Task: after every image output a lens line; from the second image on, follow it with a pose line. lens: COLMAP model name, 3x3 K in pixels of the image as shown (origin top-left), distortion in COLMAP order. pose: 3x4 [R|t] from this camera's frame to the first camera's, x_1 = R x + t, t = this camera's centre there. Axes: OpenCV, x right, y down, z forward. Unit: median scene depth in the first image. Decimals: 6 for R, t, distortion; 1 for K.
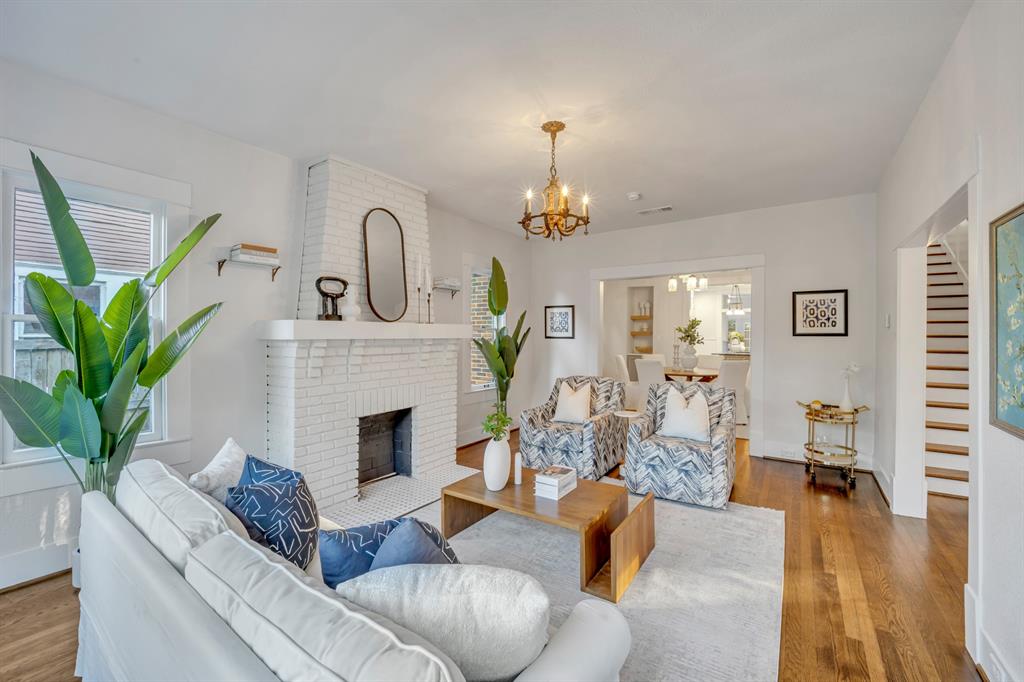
lens RADIAL K [[419.4, 0, 510.7], [0, 419.4, 338.8], [0, 0, 1]] dist [-0.011386, -0.000066]
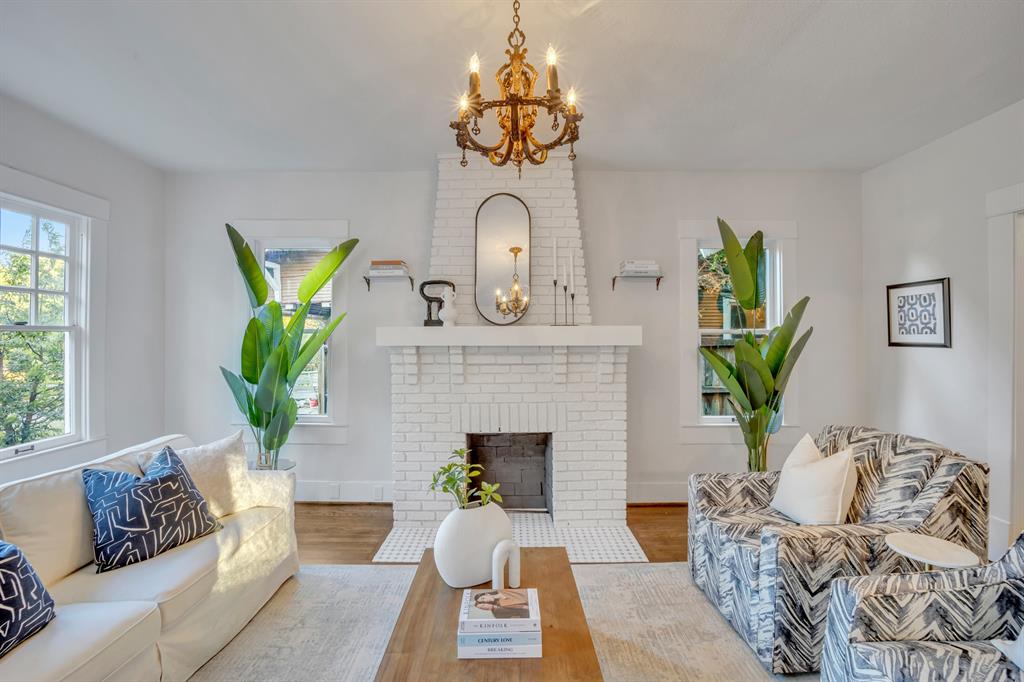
lens RADIAL K [[421.7, 0, 512.4], [0, 421.7, 335.6], [0, 0, 1]] dist [-0.017483, -0.000832]
pose [[0.572599, -0.011056, -0.819761, 0.391224], [-0.004793, 0.999847, -0.016833, -0.005747], [0.819822, 0.013568, 0.572458, 0.505040]]
